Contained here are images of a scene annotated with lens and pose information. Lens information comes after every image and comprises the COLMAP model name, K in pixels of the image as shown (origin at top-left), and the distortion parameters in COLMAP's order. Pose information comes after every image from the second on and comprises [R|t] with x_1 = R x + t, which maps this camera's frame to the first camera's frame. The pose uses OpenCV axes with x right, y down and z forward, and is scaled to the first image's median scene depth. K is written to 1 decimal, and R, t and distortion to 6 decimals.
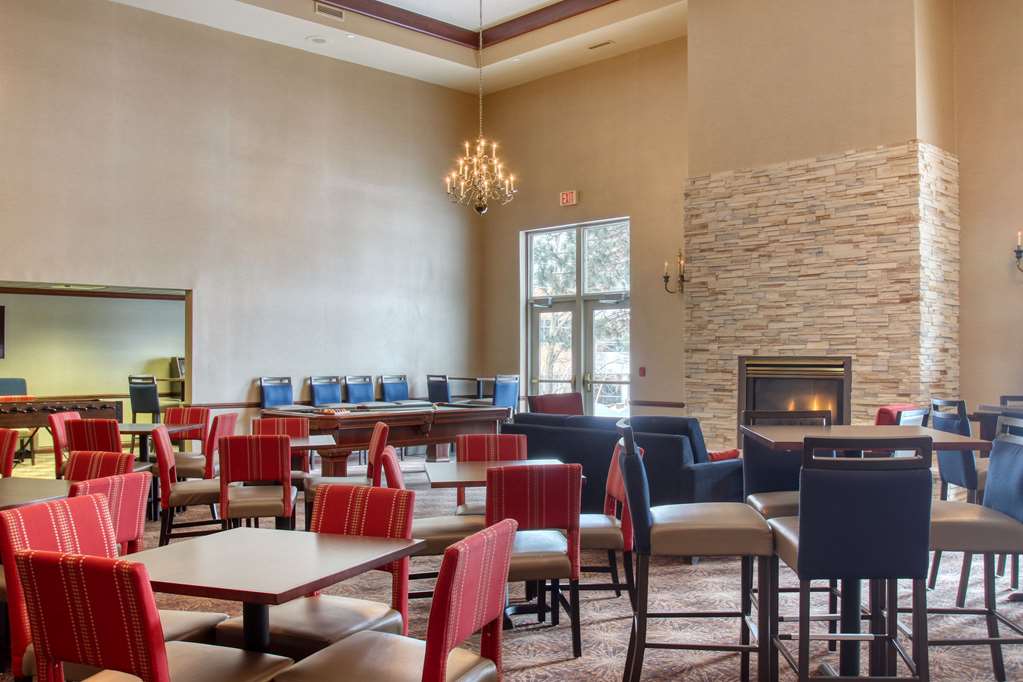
lens RADIAL K [[911.6, 0, 511.5], [0, 911.6, 341.0], [0, 0, 1]] dist [-0.100750, -0.000005]
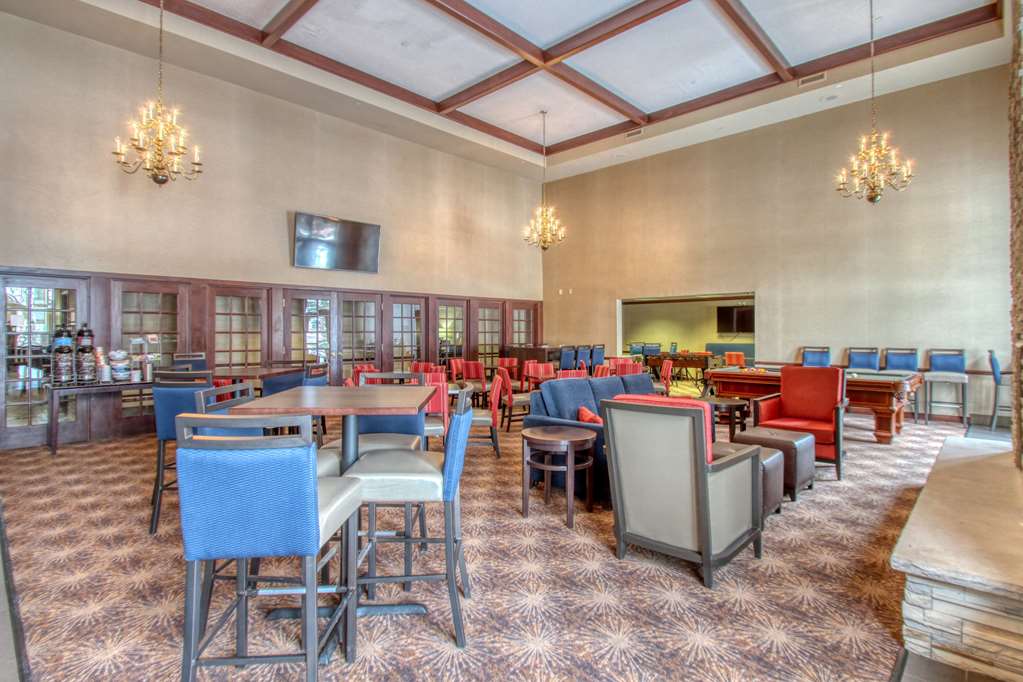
lens RADIAL K [[512.3, 0, 531.1], [0, 512.3, 324.8], [0, 0, 1]] dist [0.002687, 0.000101]
pose [[0.063388, -0.012312, -0.997913, 0.528892], [0.016102, 0.999806, -0.011313, 0.007387], [0.997859, -0.015351, 0.063574, 0.502952]]
